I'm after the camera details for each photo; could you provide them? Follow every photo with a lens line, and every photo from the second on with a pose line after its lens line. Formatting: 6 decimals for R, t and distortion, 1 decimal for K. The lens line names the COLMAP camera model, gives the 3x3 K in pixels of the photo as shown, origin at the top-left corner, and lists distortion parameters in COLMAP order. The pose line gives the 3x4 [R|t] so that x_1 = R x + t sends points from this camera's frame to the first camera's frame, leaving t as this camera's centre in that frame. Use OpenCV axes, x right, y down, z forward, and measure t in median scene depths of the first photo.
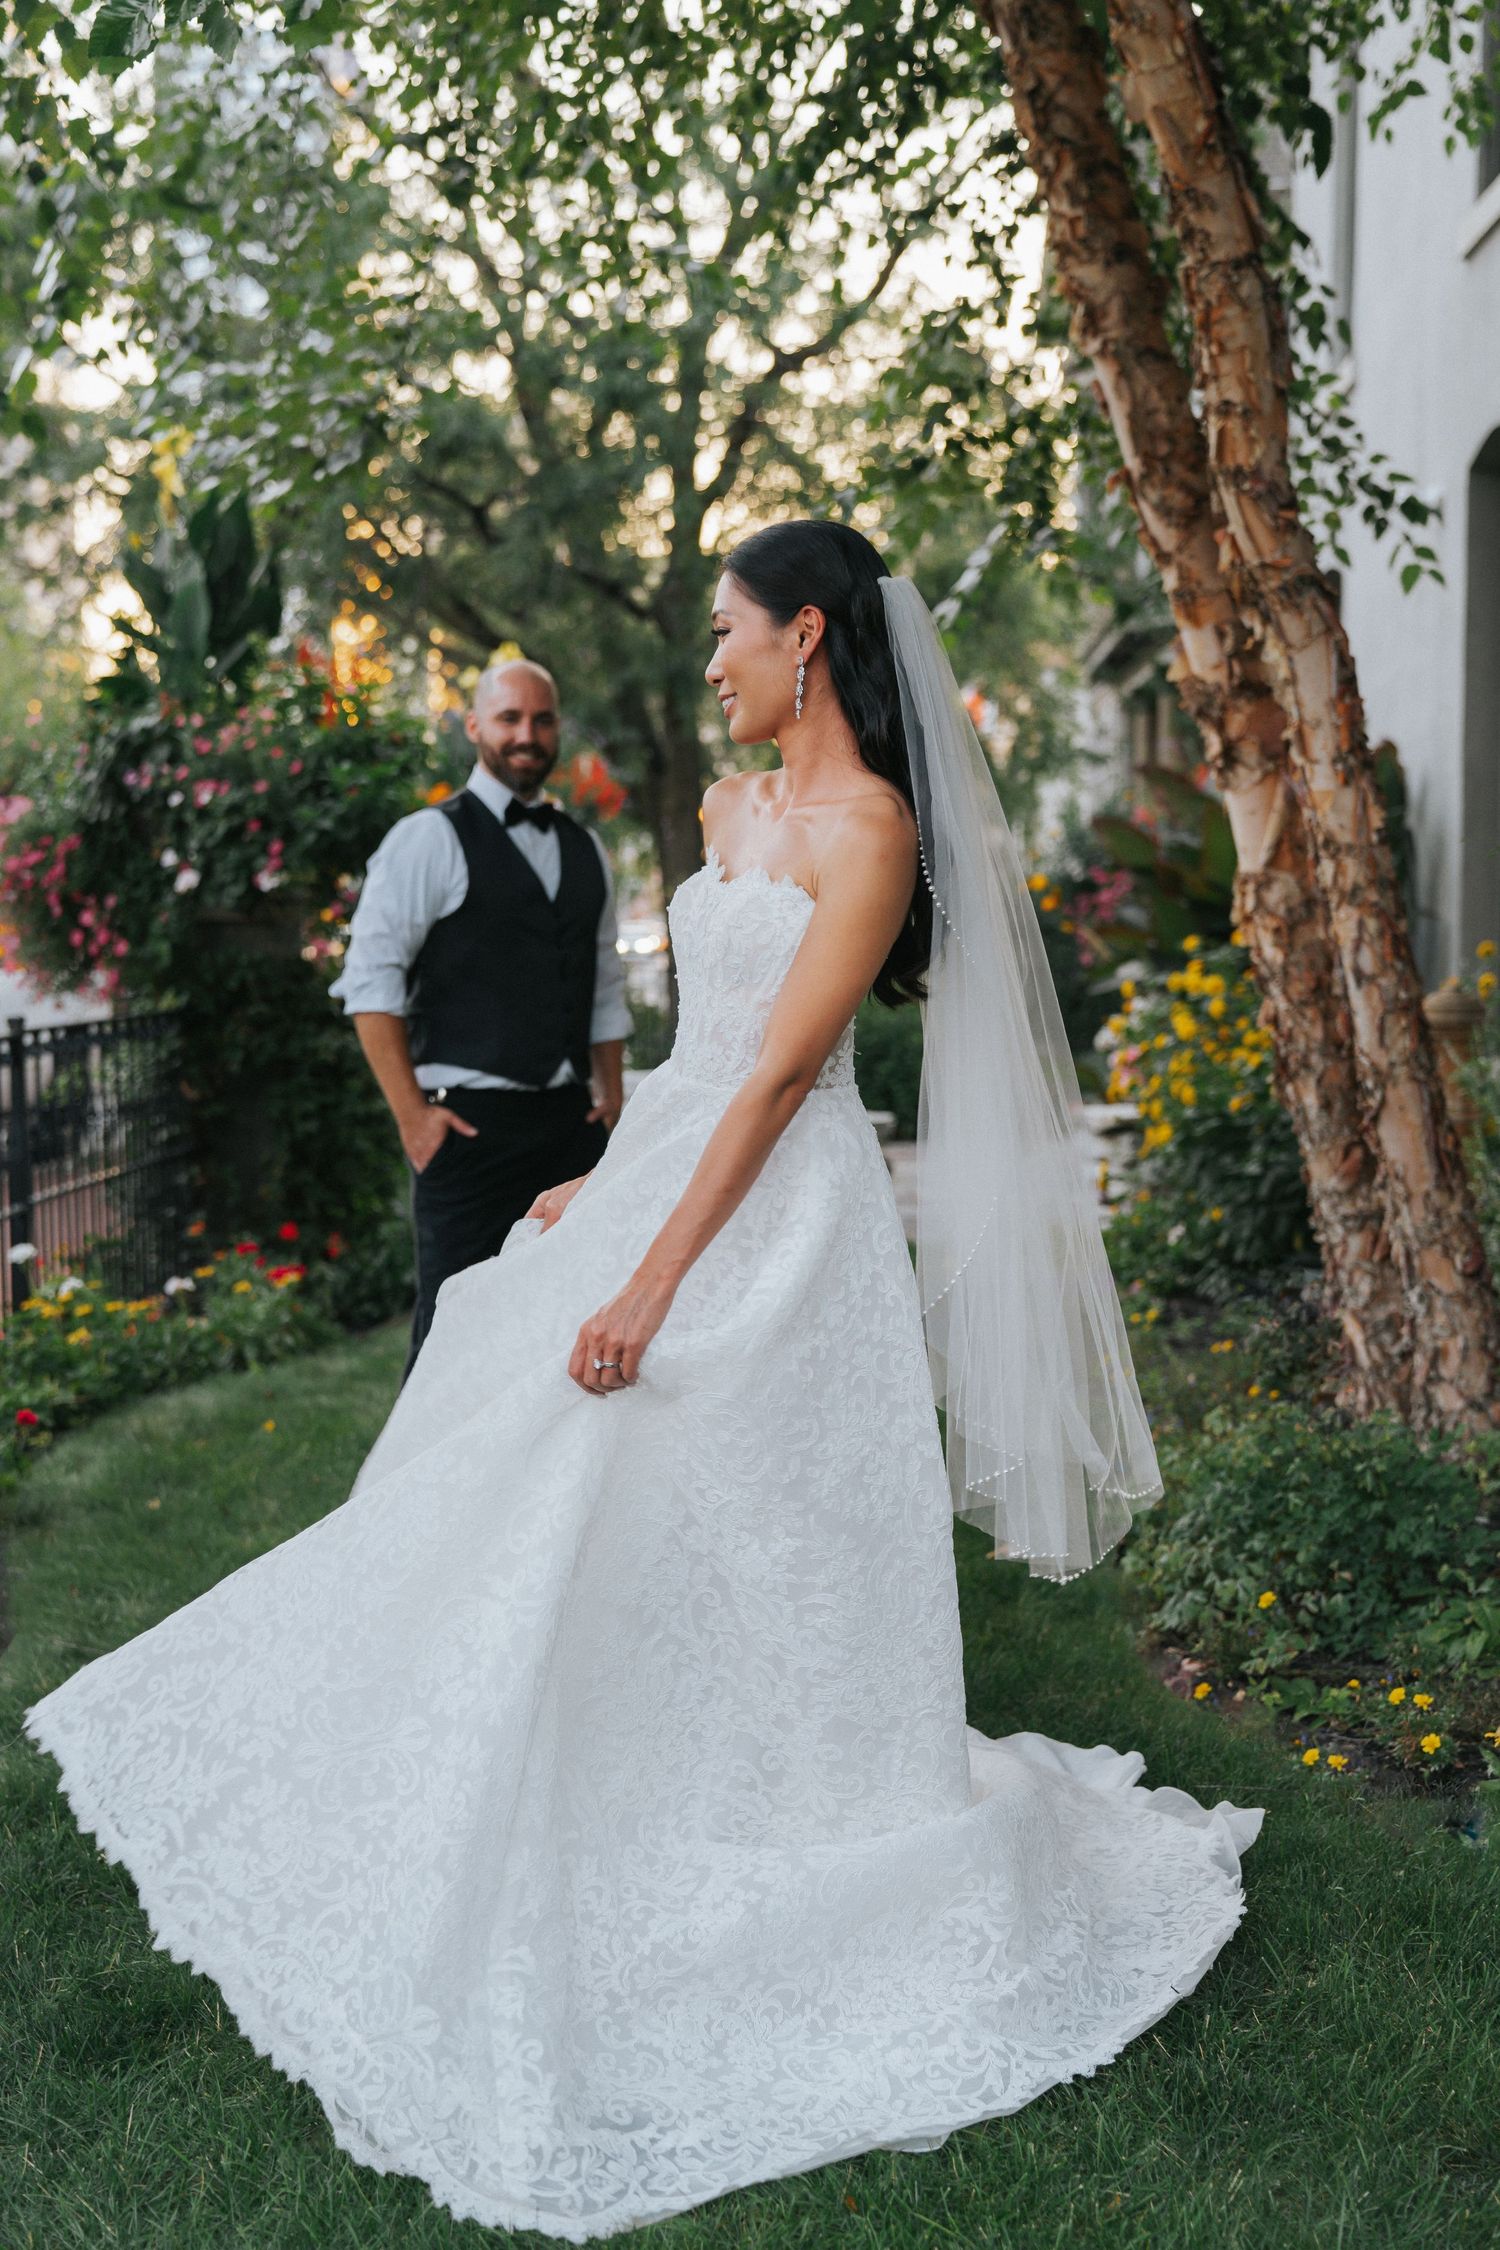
lens RADIAL K [[3116.7, 0, 750.0], [0, 3116.7, 1125.0], [0, 0, 1]] dist [0.029955, 0.052813]
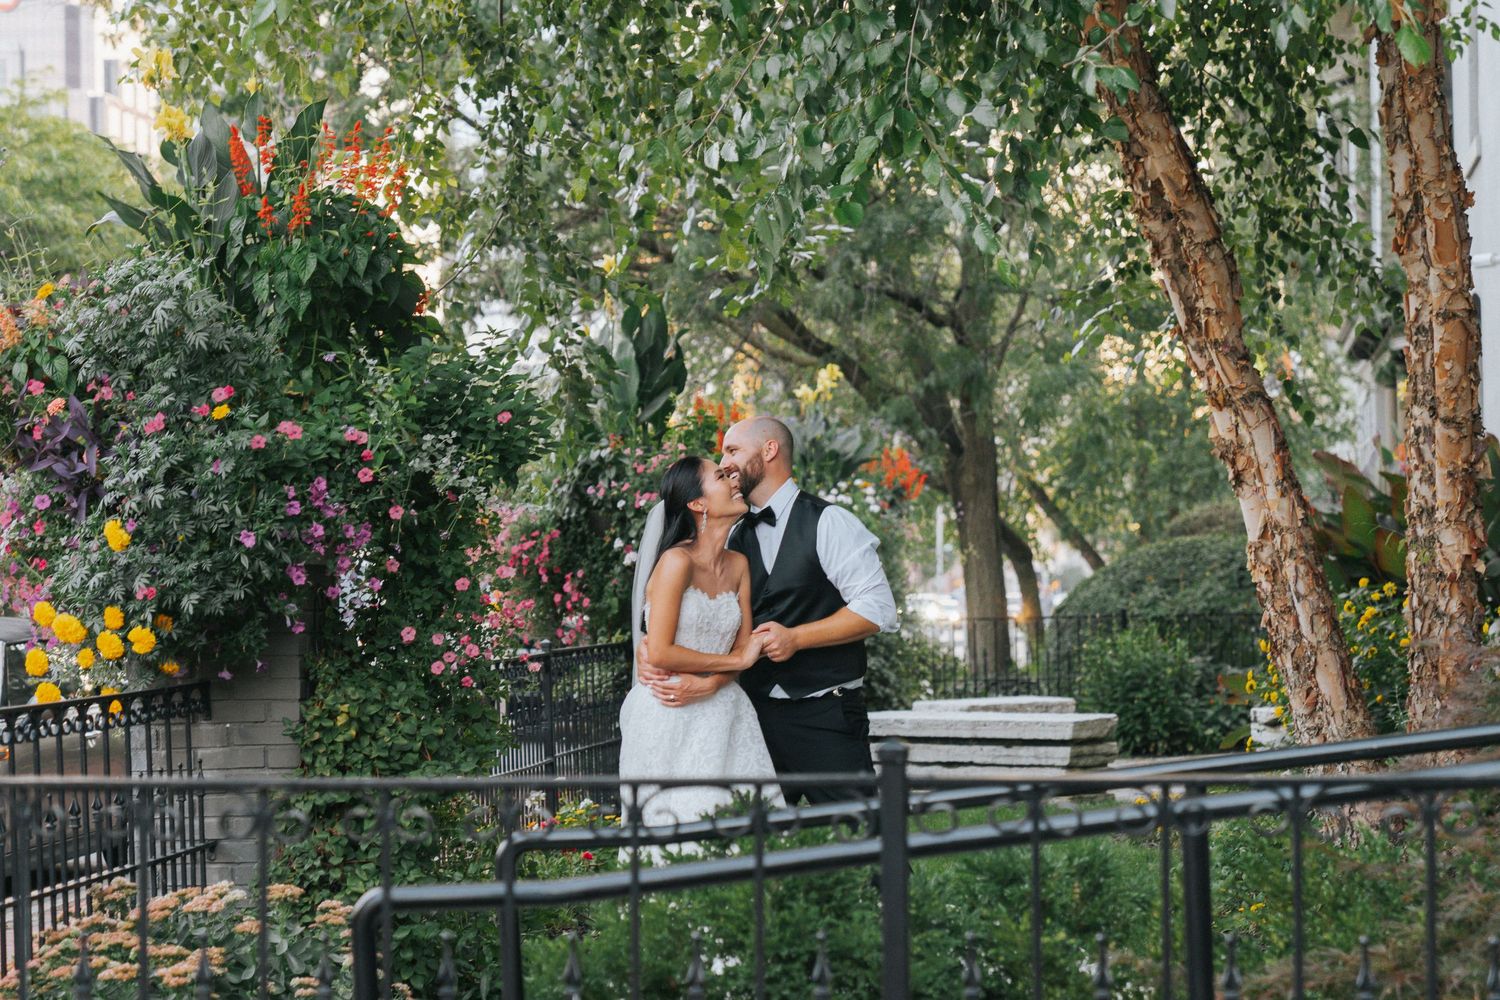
lens RADIAL K [[3947.3, 0, 750.0], [0, 3947.3, 500.0], [0, 0, 1]] dist [0.009725, 0.232604]
pose [[0.995549, -0.021123, -0.091846, 0.079797], [0.012805, 0.995838, -0.090237, 0.100577], [0.093370, 0.088659, 0.991676, -1.336453]]
